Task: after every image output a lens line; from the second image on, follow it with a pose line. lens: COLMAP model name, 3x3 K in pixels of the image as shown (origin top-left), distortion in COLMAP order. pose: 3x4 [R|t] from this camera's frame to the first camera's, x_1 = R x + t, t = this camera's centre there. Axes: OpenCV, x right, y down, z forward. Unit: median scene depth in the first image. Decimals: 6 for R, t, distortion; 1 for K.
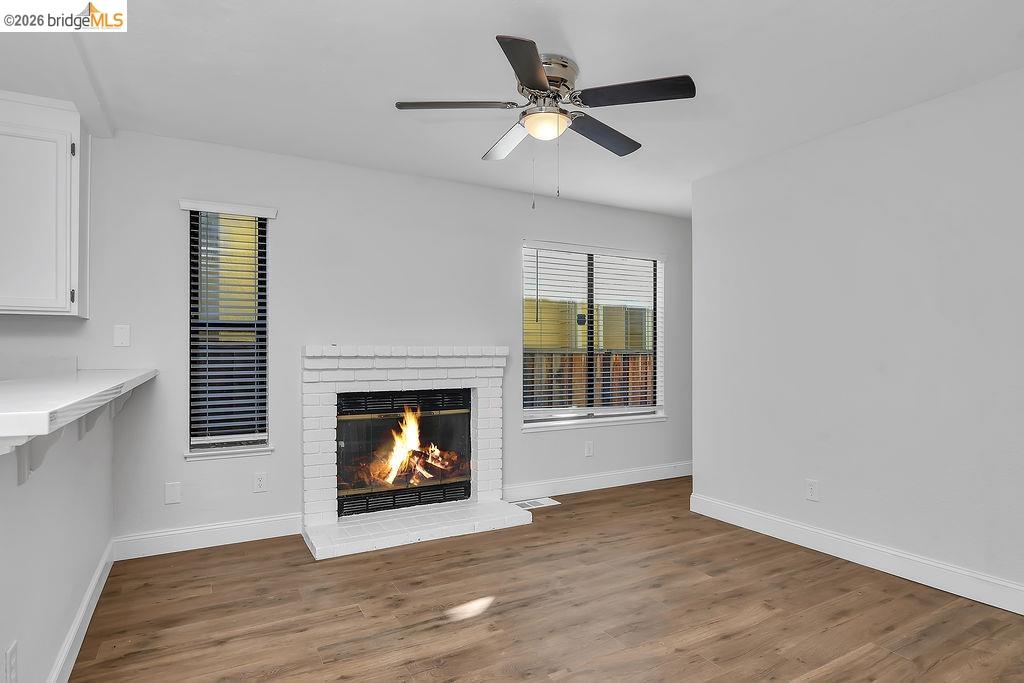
lens RADIAL K [[583.1, 0, 520.8], [0, 583.1, 344.3], [0, 0, 1]] dist [-0.002846, -0.003765]
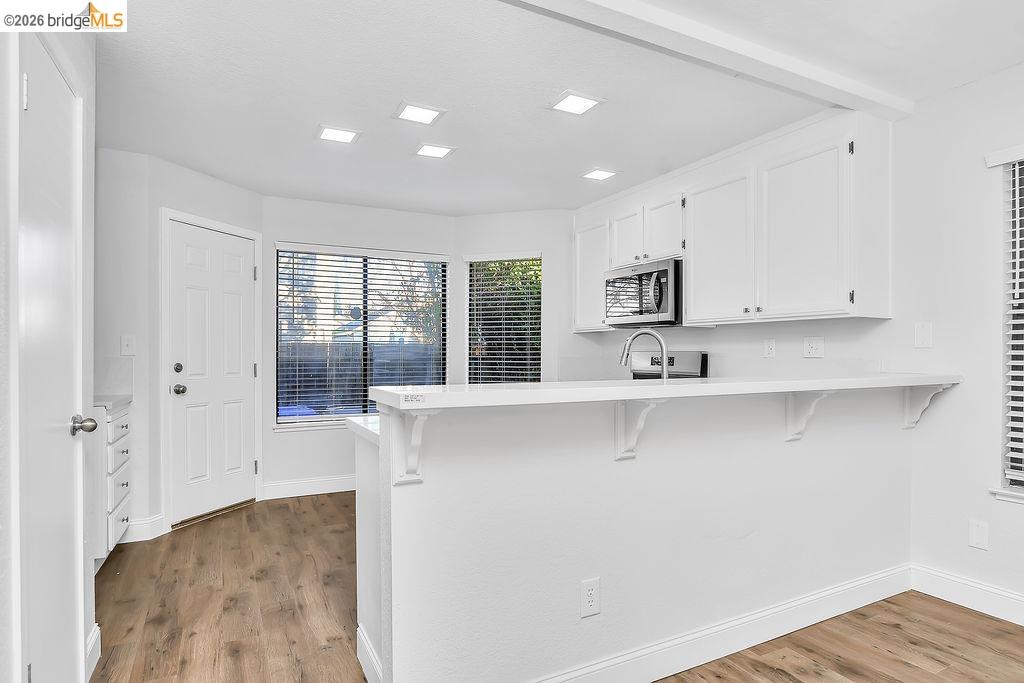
lens RADIAL K [[583.1, 0, 517.5], [0, 583.1, 351.3], [0, 0, 1]] dist [-0.002846, -0.003765]
pose [[-0.035082, -0.005895, -0.999367, 0.227335], [0.018288, 0.999811, -0.006540, 0.002248], [0.999217, -0.018506, -0.034968, 0.451186]]
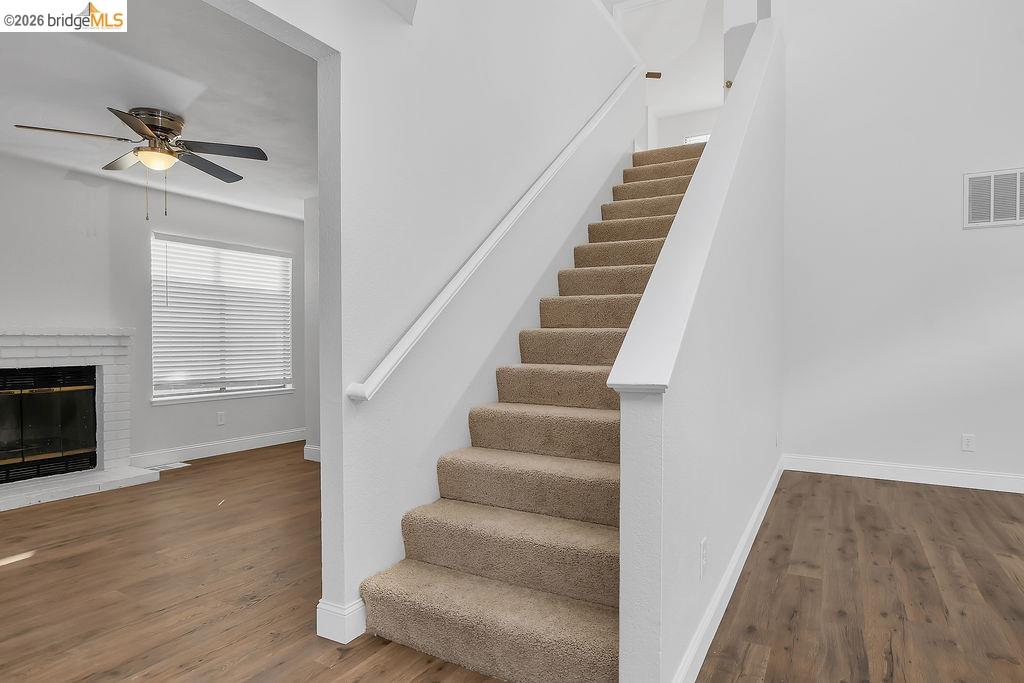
lens RADIAL K [[570.6, 0, 510.5], [0, 570.6, 348.7], [0, 0, 1]] dist [-0.021858, -0.003263]
pose [[0.859791, -0.003322, 0.510635, 0.078848], [-0.012149, 0.999563, 0.026960, 0.010550], [-0.510501, -0.029383, 0.859375, -0.531321]]
